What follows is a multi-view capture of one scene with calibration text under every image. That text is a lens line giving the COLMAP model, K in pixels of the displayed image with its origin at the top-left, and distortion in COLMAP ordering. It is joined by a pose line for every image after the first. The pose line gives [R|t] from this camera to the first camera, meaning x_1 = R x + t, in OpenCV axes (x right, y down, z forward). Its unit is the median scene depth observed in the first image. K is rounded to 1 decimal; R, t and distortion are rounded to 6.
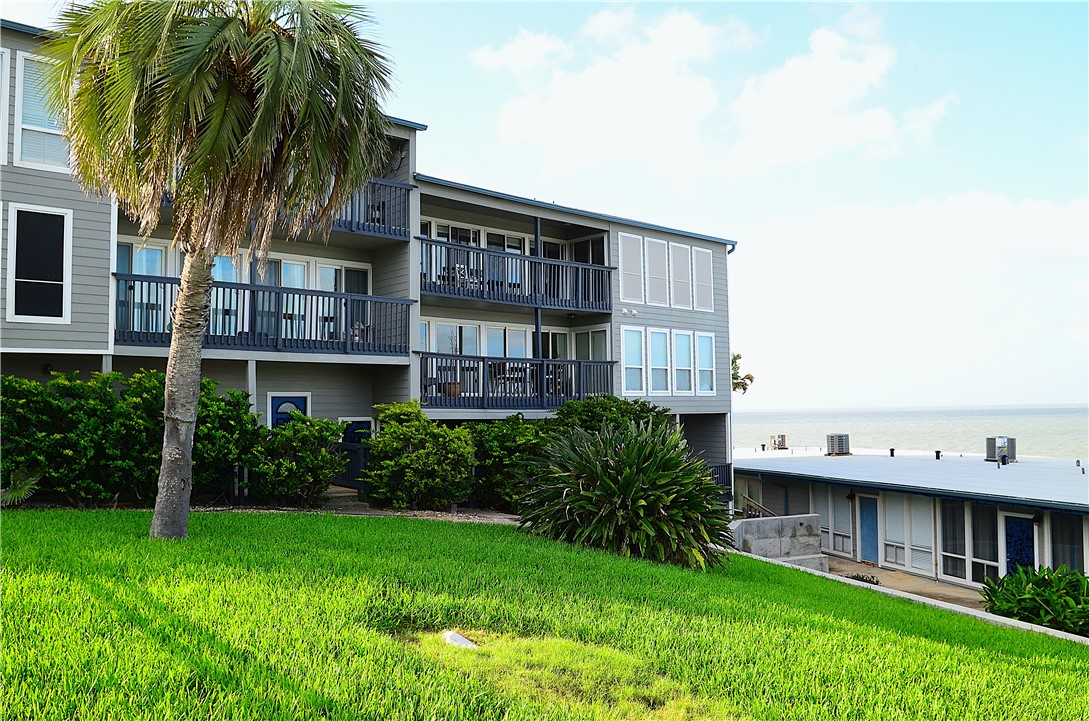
lens RADIAL K [[792.4, 0, 544.5], [0, 792.4, 360.5], [0, 0, 1]] dist [-0.066687, -0.000154]
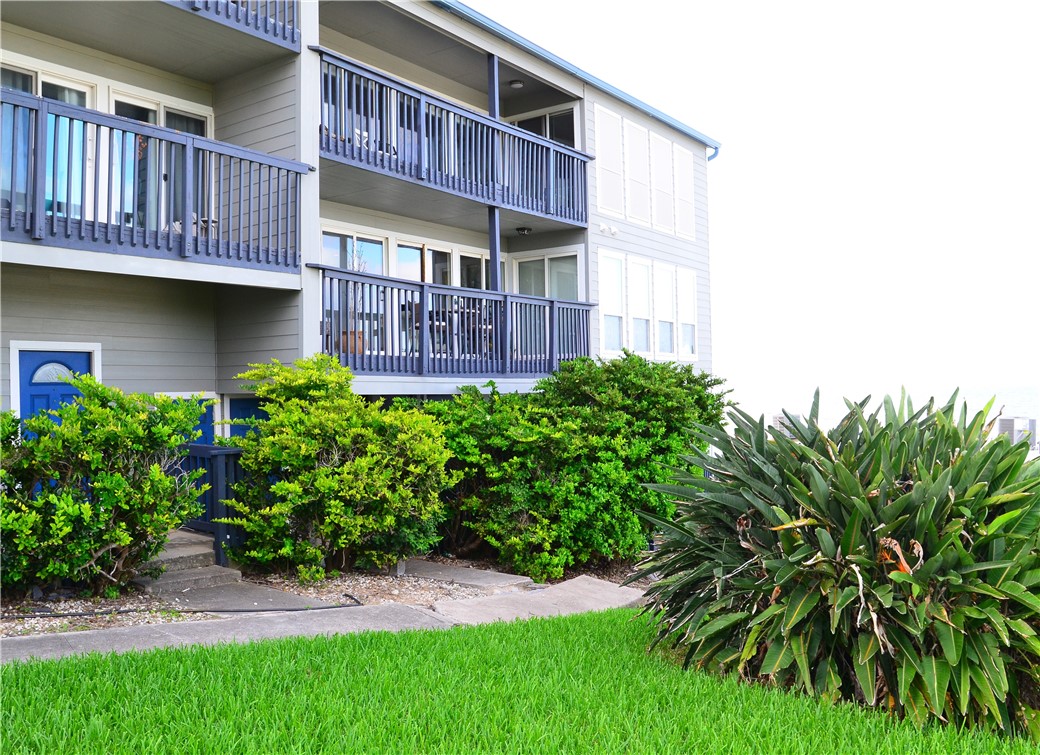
lens RADIAL K [[865.1, 0, 519.3], [0, 865.1, 360.7], [0, 0, 1]] dist [-0.043098, 0.000763]
pose [[0.970717, 0.008443, 0.240076, -0.165541], [-0.016969, 0.999296, 0.033468, 0.030176], [-0.239625, -0.036562, 0.970177, 0.413289]]
